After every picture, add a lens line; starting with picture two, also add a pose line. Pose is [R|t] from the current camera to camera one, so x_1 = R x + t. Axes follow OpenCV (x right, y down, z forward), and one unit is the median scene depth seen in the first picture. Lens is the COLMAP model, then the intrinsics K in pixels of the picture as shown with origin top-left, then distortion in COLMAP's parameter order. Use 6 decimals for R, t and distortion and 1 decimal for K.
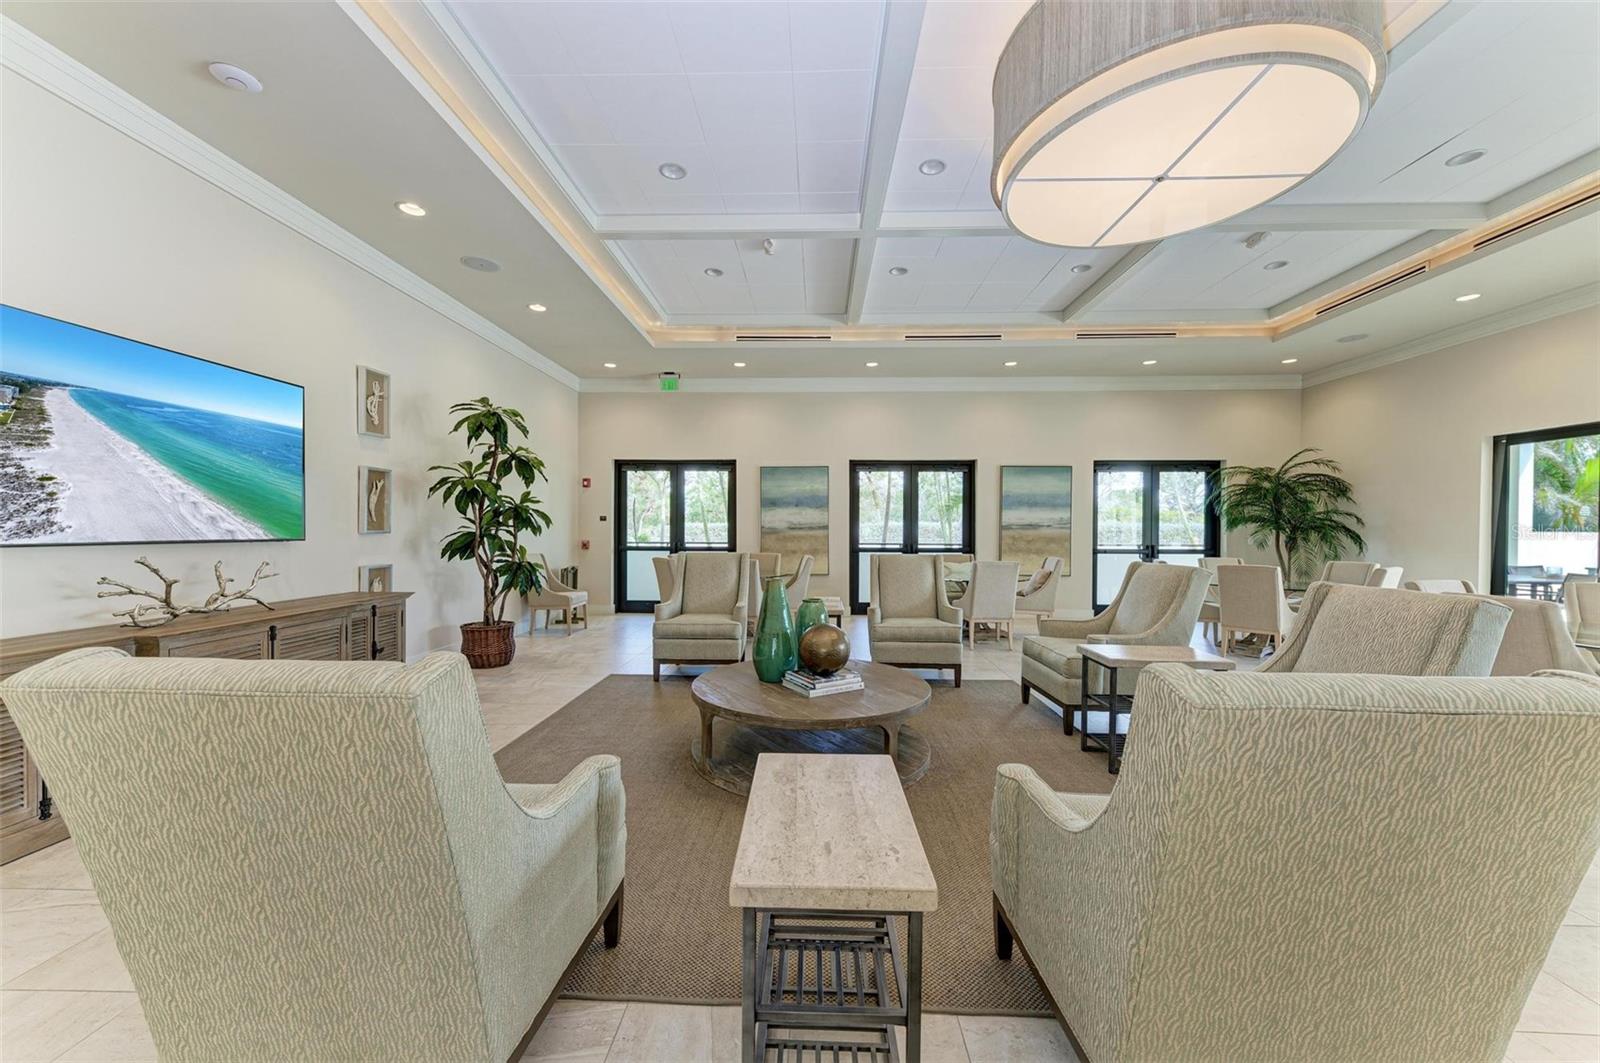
lens RADIAL K [[586.1, 0, 794.2], [0, 586.1, 535.3], [0, 0, 1]] dist [-0.000350, -0.000009]
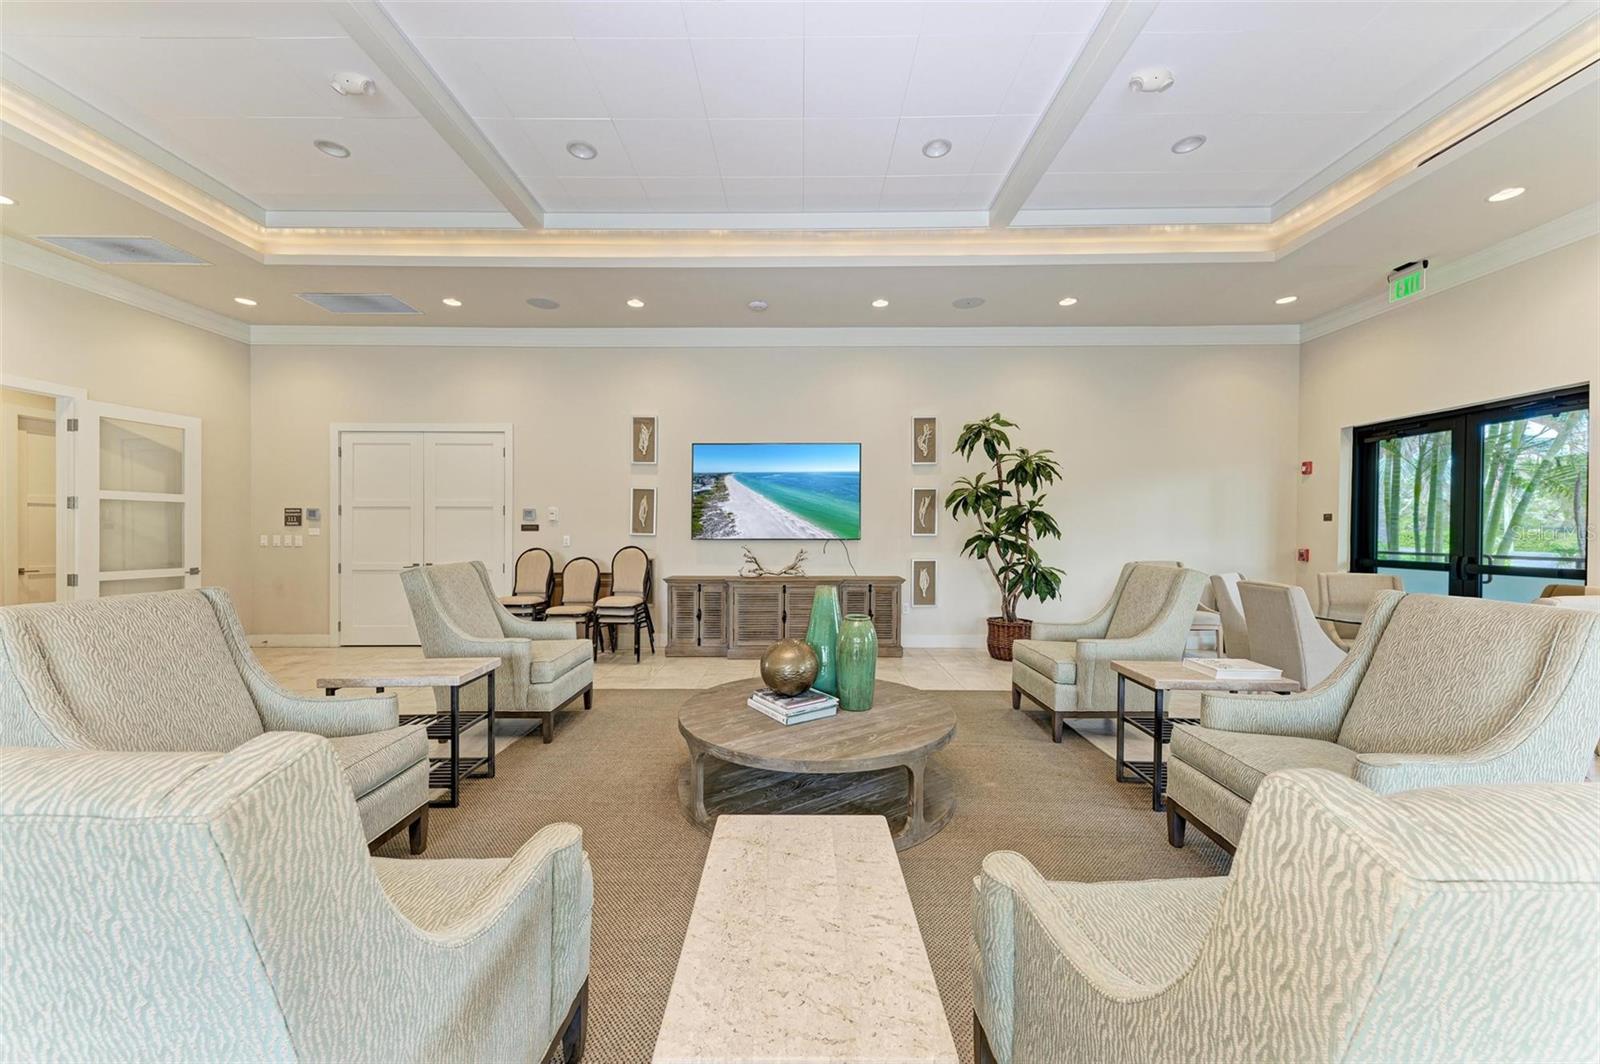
lens RADIAL K [[586.1, 0, 794.2], [0, 586.1, 535.8], [0, 0, 1]] dist [-0.000350, -0.000009]
pose [[0.032102, -0.001513, -0.999483, 0.737289], [-0.007636, 0.999969, -0.001759, -0.002049], [0.999455, 0.007688, 0.032089, 0.767916]]
